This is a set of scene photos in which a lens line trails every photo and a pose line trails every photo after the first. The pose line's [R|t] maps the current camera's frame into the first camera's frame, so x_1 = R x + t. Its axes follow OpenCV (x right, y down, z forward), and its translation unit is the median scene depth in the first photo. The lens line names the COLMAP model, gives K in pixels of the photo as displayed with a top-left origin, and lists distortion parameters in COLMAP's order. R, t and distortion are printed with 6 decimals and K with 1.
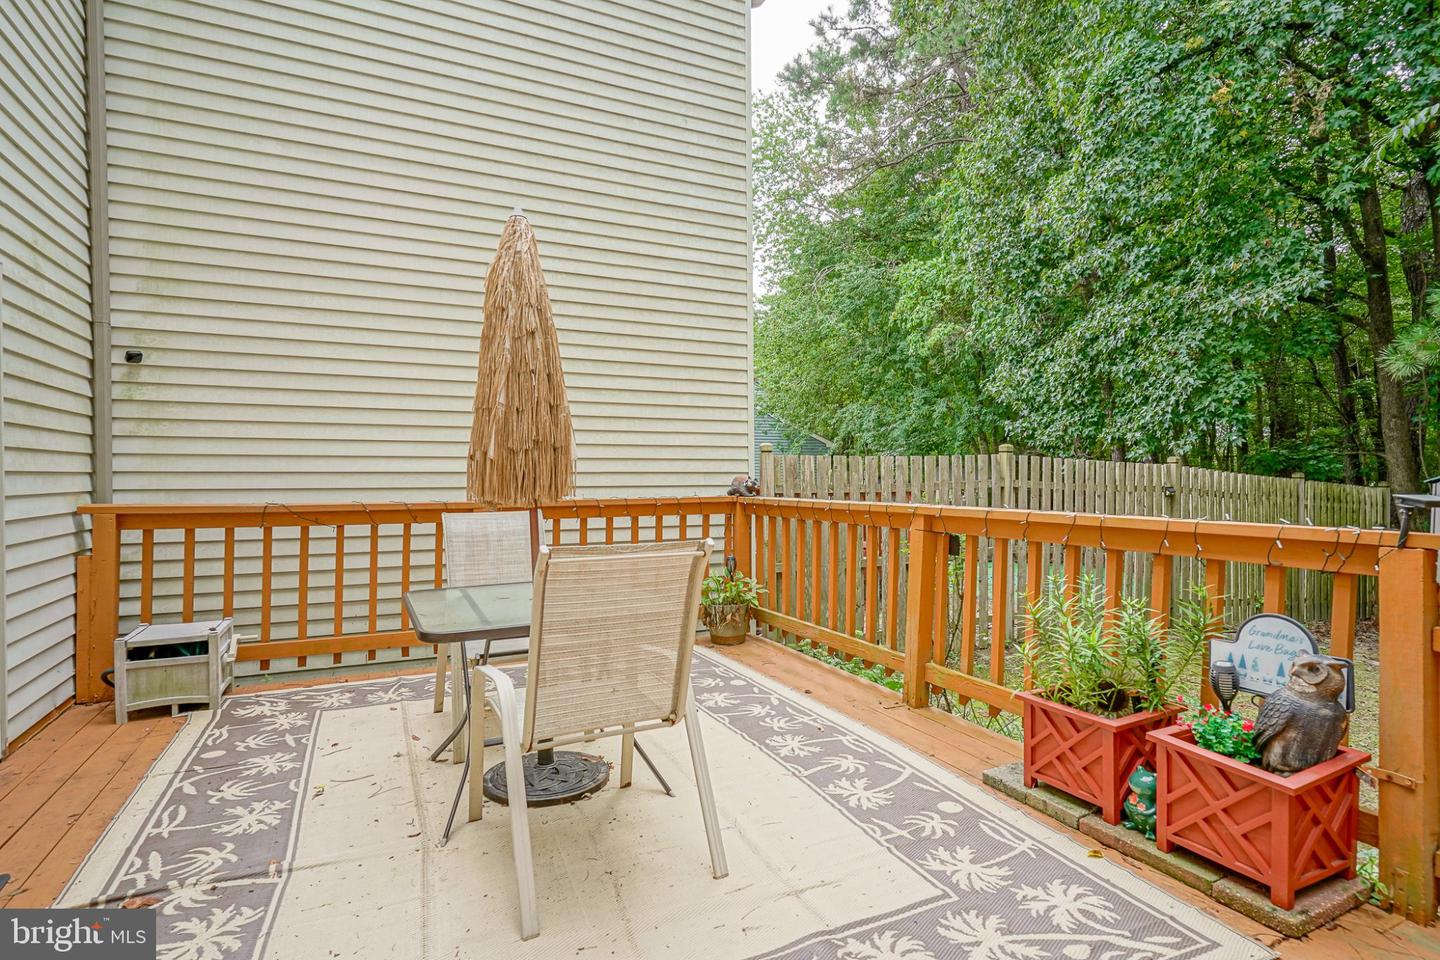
lens RADIAL K [[692.8, 0, 721.3], [0, 692.8, 474.8], [0, 0, 1]] dist [0.002600, 0.001527]
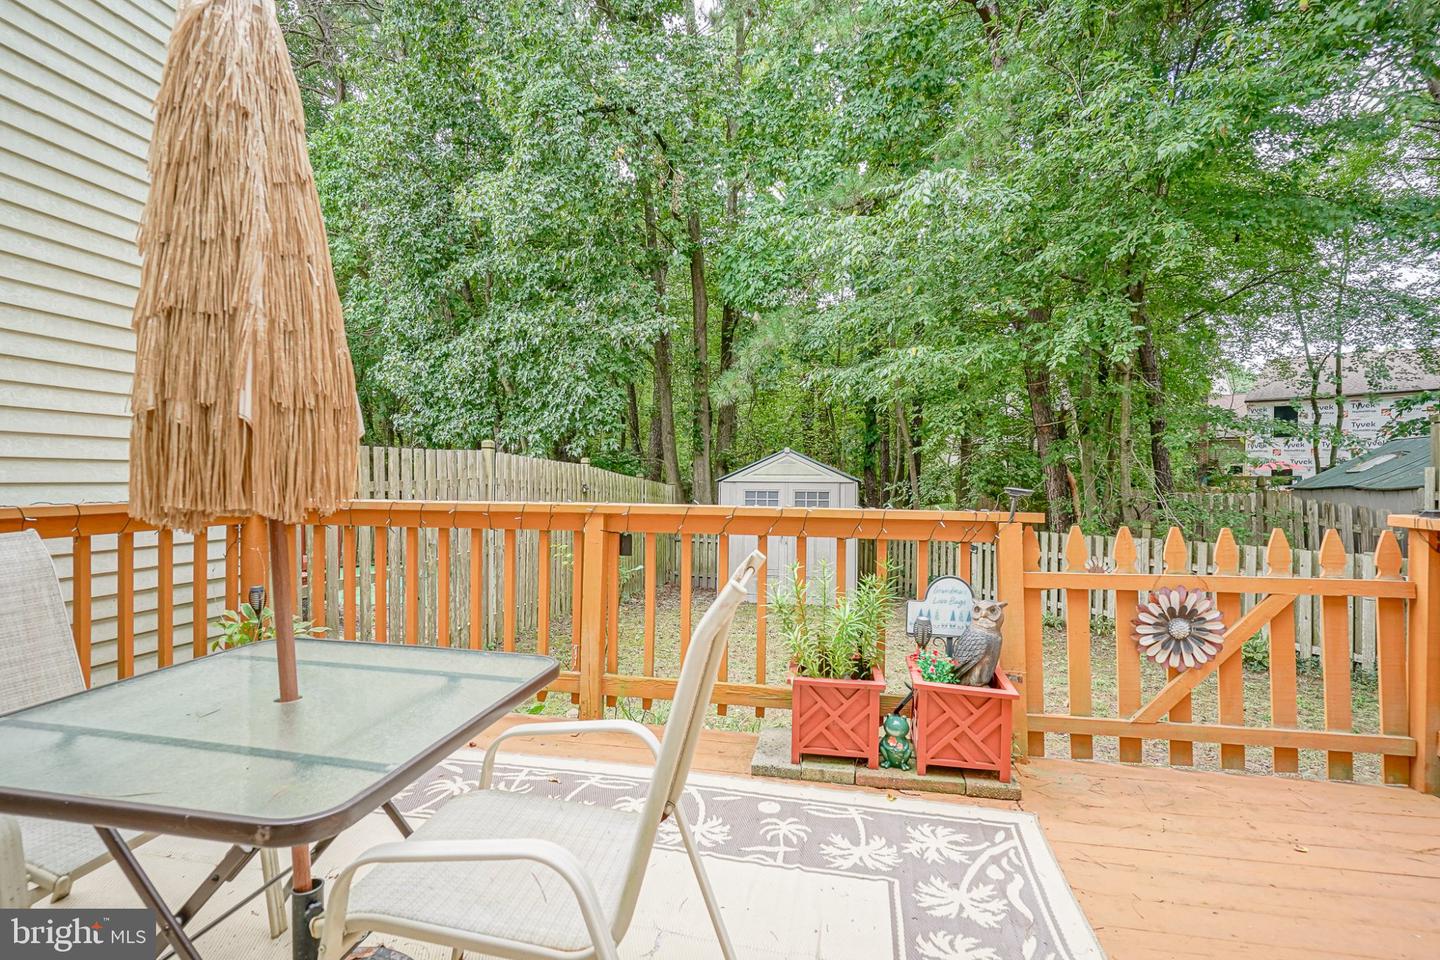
lens RADIAL K [[708.5, 0, 724.3], [0, 708.5, 487.4], [0, 0, 1]] dist [-0.008776, 0.005903]
pose [[0.611748, -0.002540, 0.791048, -0.128671], [-0.013399, 0.999818, 0.013572, 0.003439], [-0.790939, -0.018902, 0.611603, 0.114647]]
